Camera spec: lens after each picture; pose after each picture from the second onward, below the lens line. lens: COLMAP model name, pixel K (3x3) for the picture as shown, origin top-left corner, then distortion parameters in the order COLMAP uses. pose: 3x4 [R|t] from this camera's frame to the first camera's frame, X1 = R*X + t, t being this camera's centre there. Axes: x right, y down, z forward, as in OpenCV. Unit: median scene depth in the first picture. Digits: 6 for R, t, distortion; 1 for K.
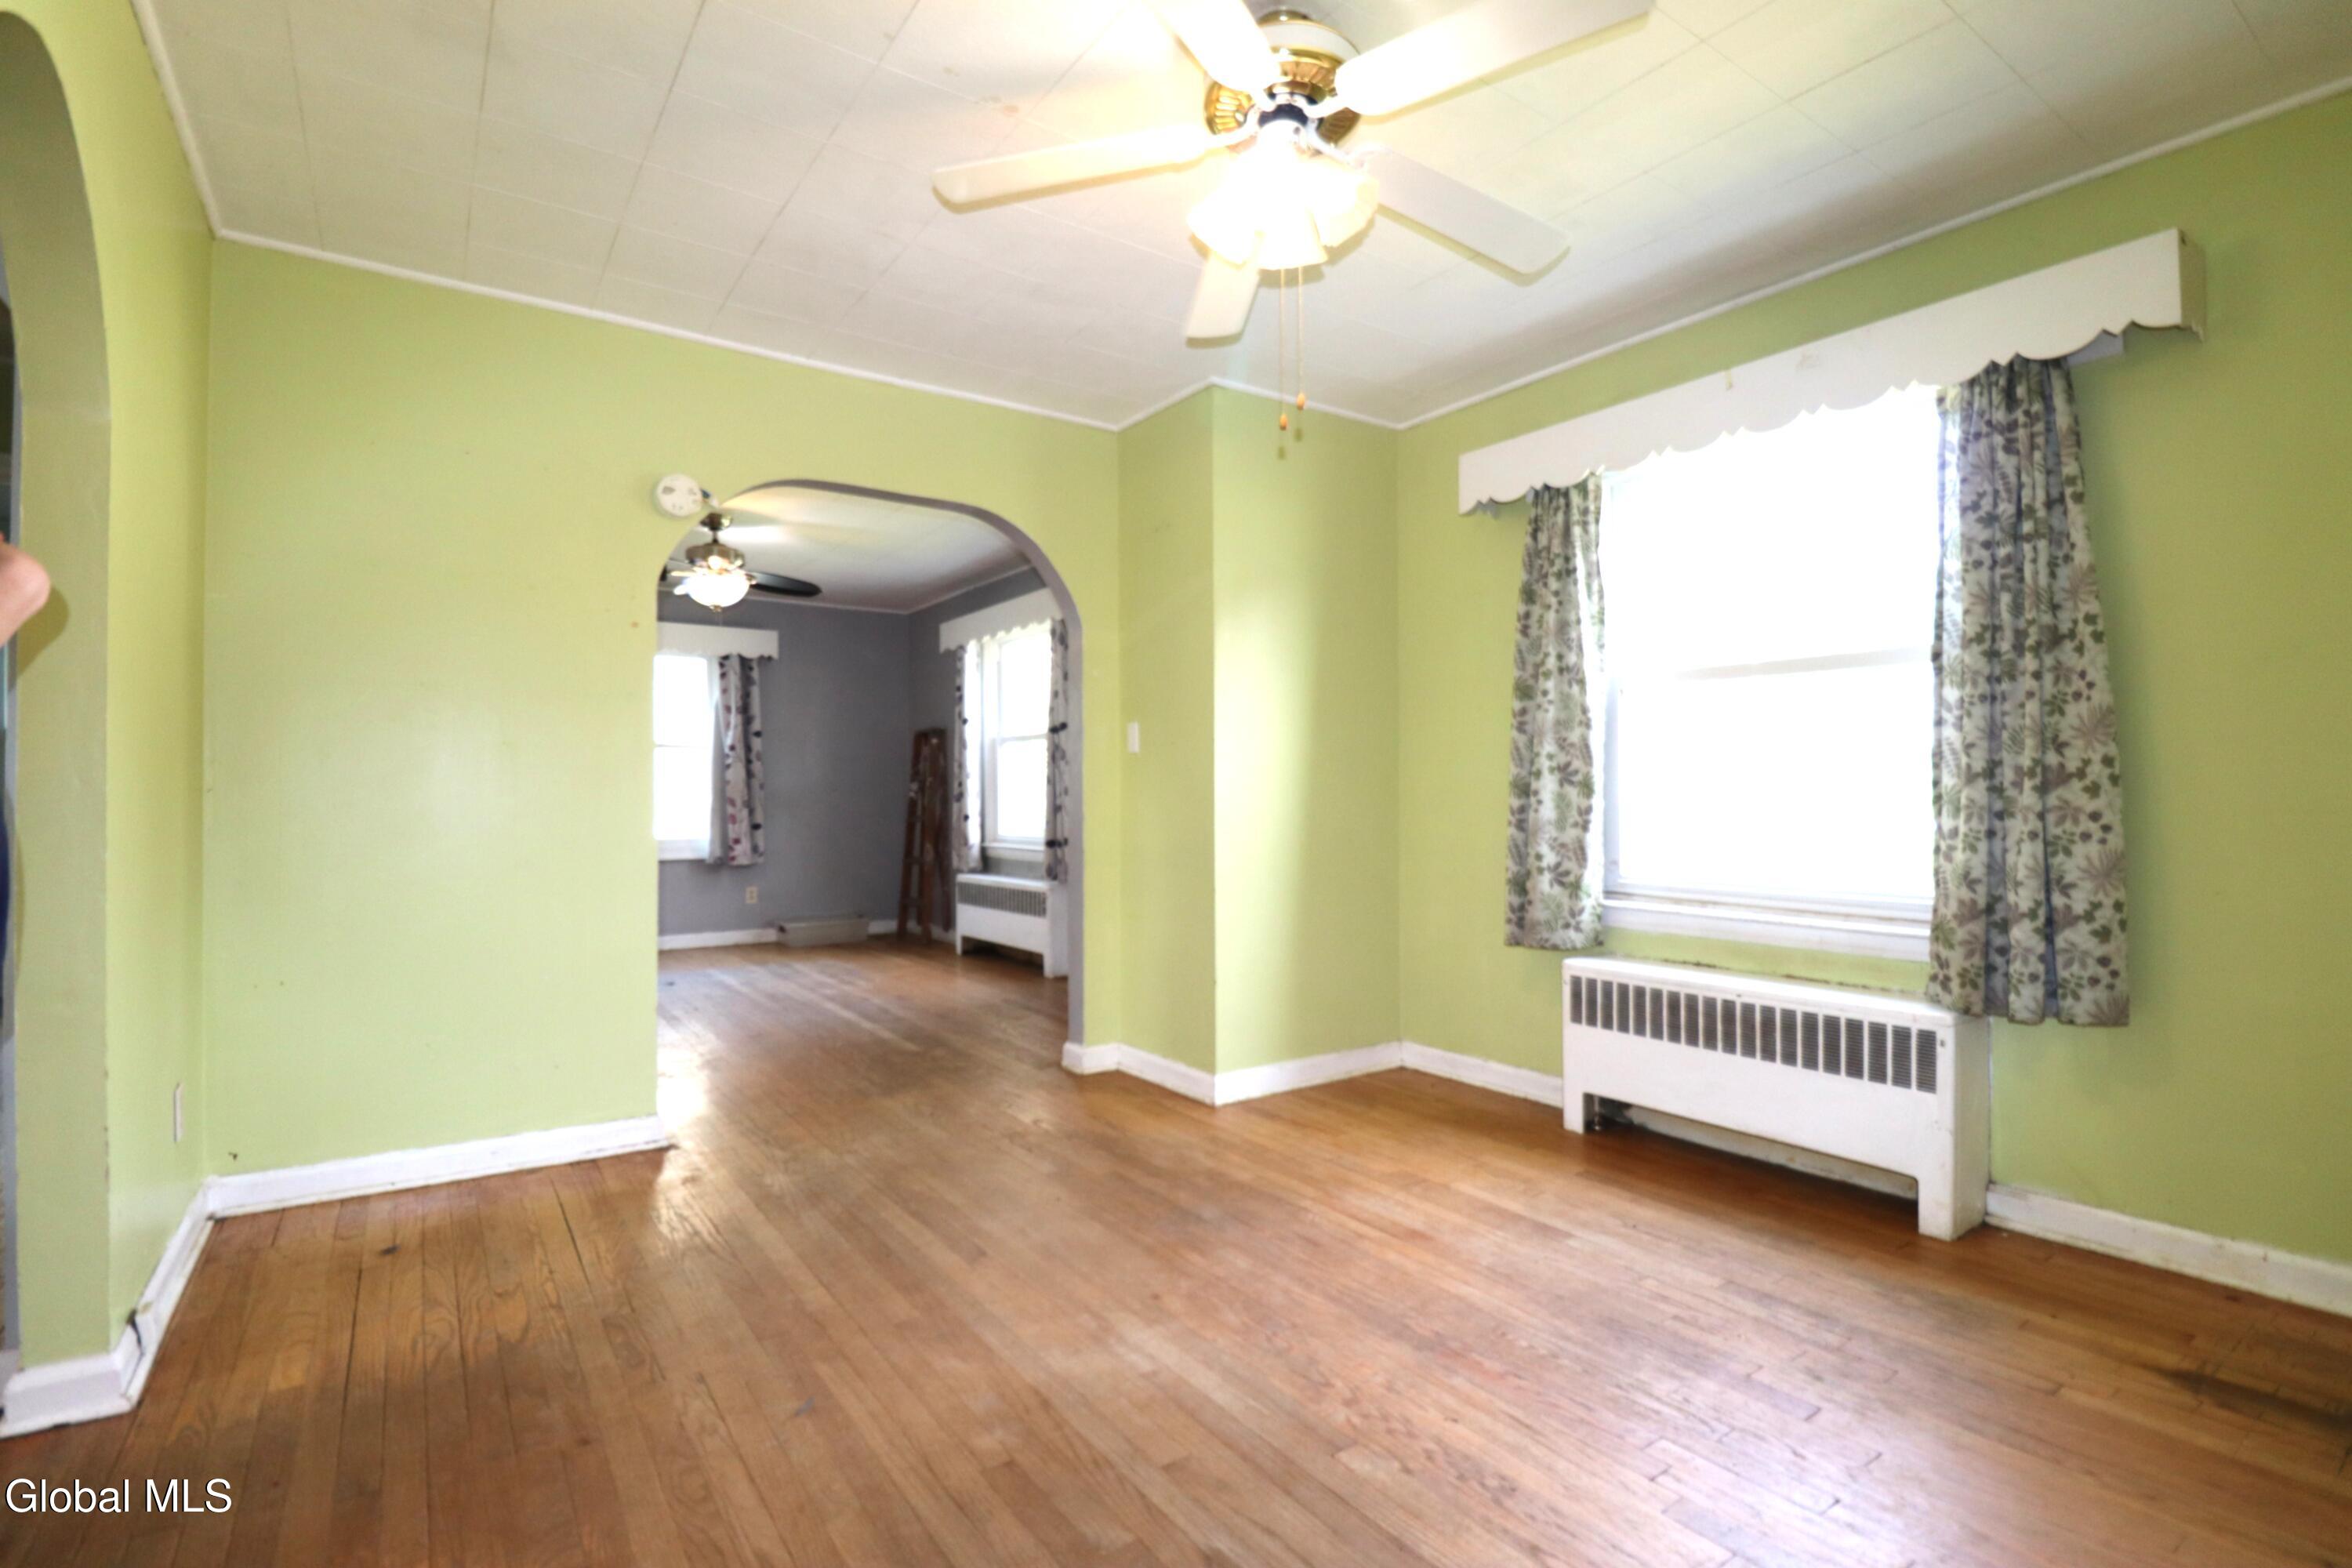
lens RADIAL K [[1072.3, 0, 1173.3], [0, 1072.3, 779.5], [0, 0, 1]] dist [0.001034, -0.014341]
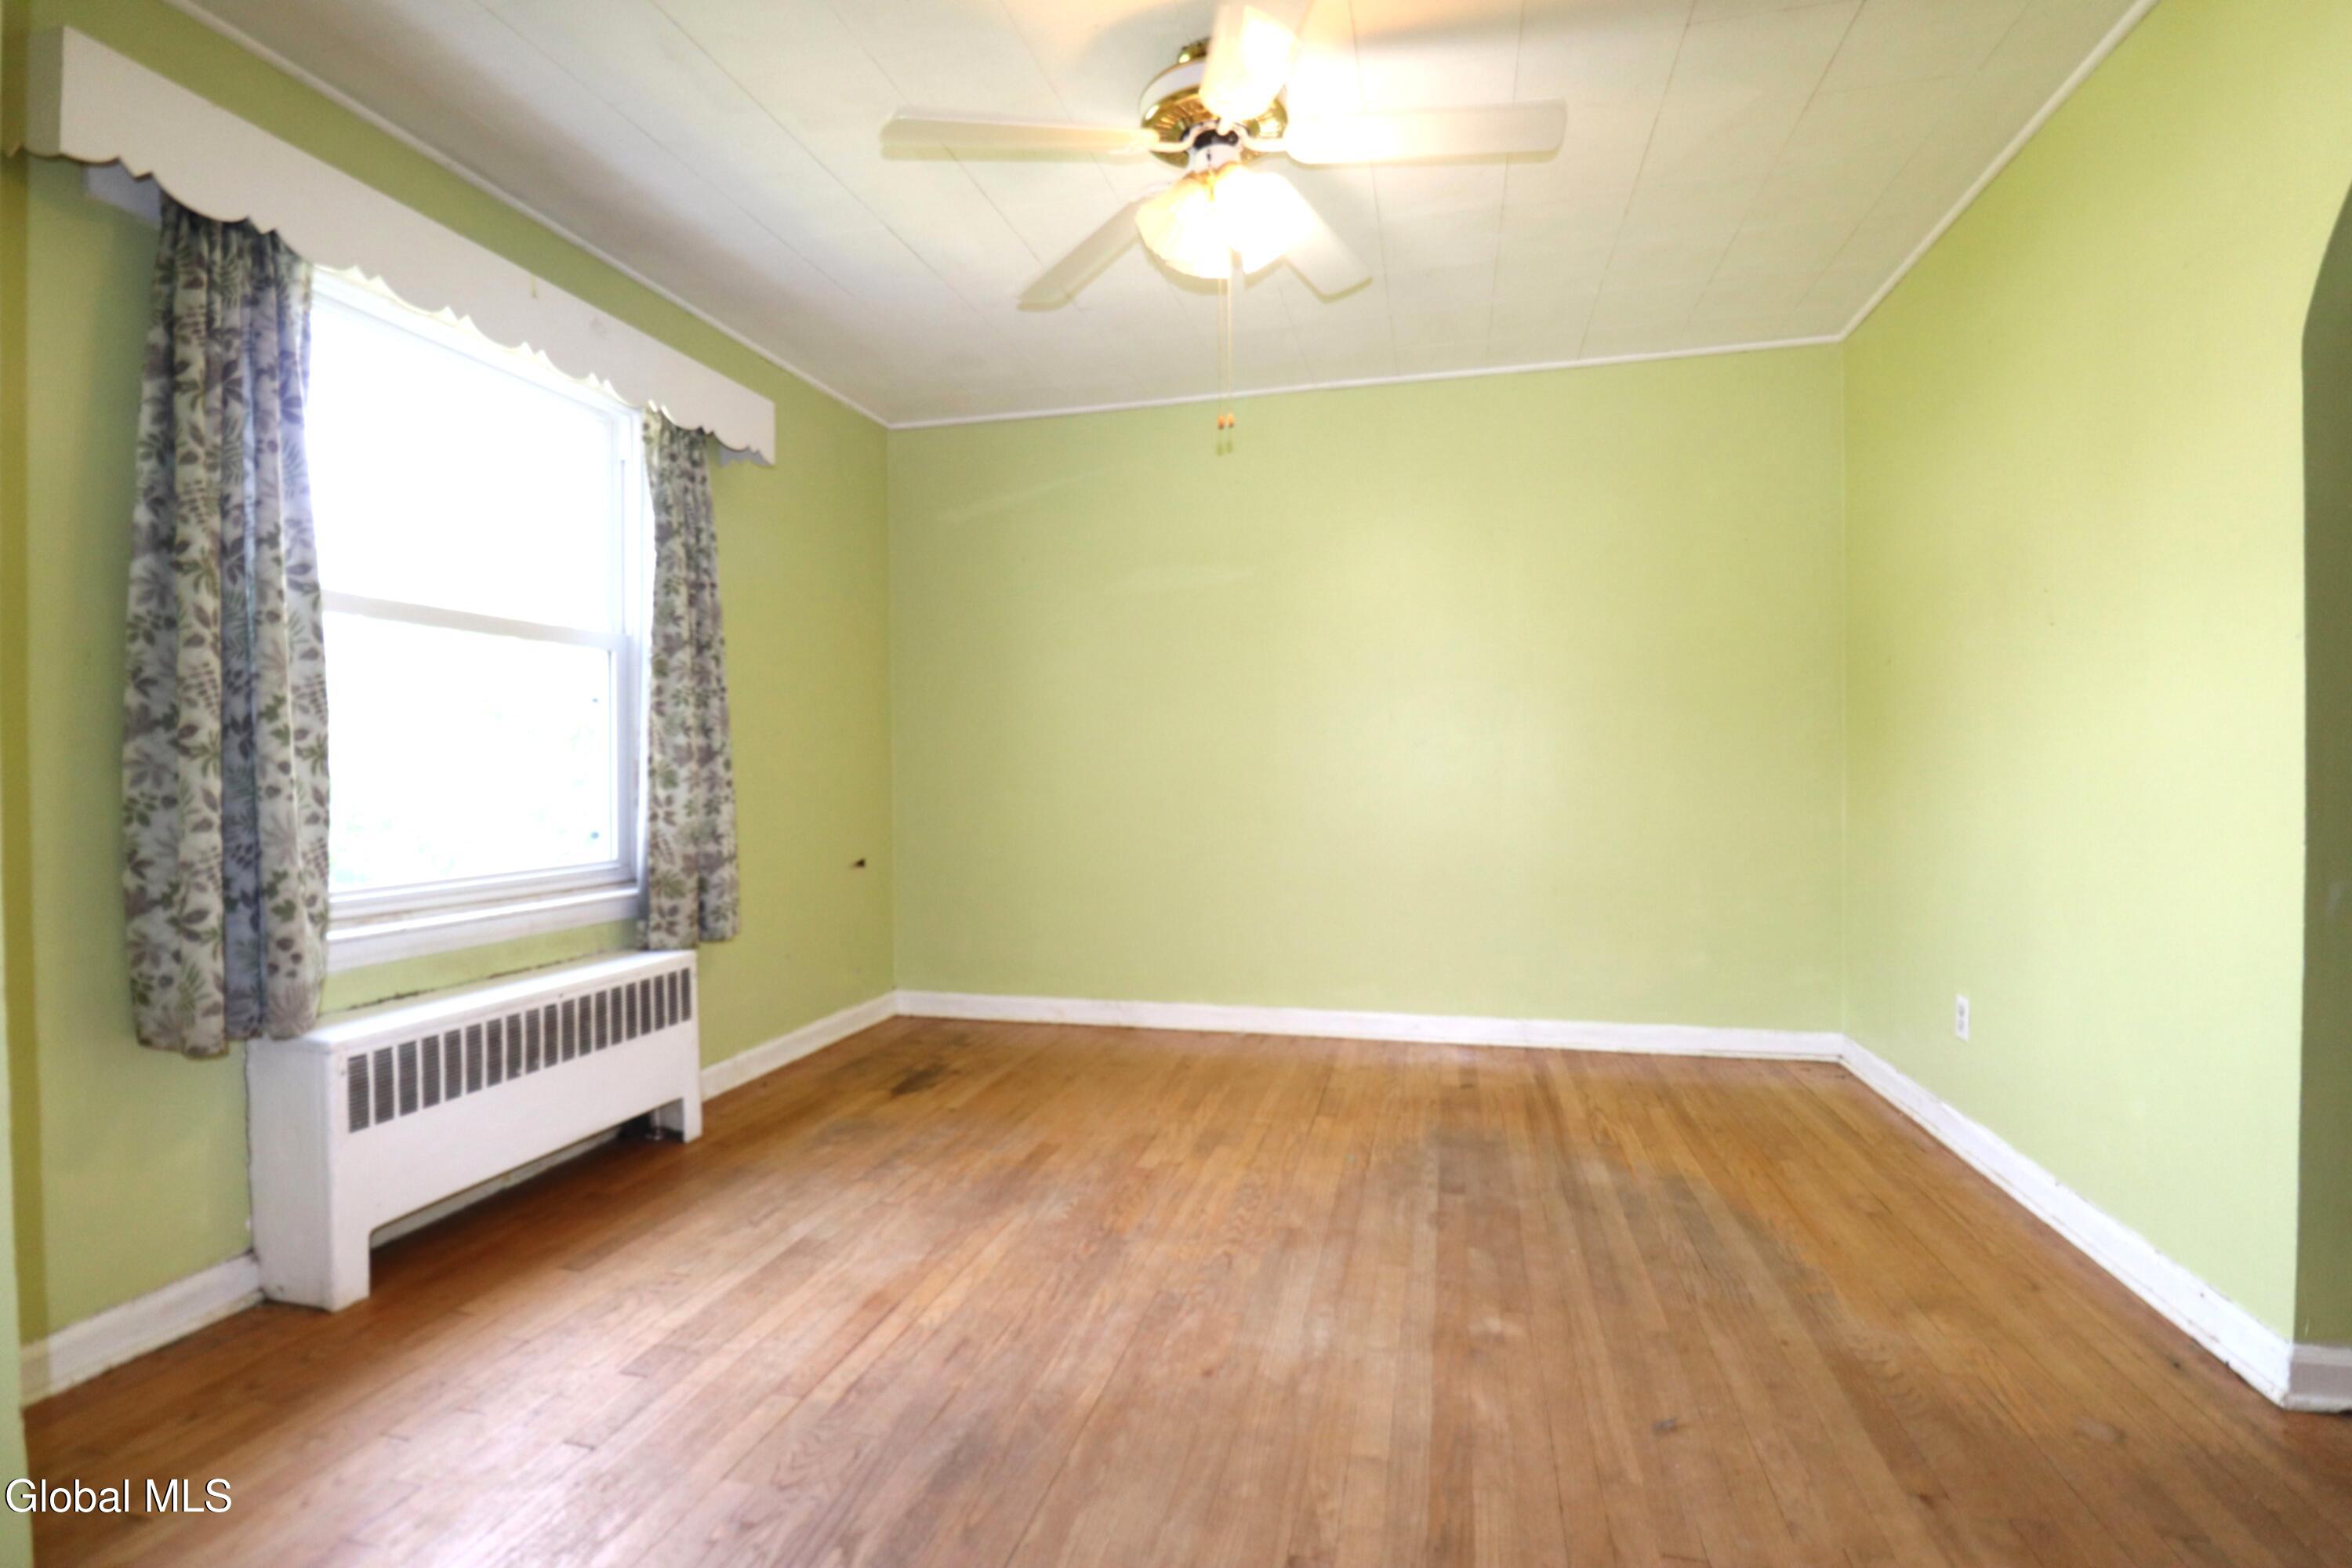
lens RADIAL K [[1072.3, 0, 1173.3], [0, 1072.3, 779.5], [0, 0, 1]] dist [0.001034, -0.014341]
pose [[-0.649018, -0.001880, 0.760770, -0.535278], [-0.000171, 0.999997, 0.002325, 0.023387], [-0.760773, 0.001379, -0.649017, 1.339104]]
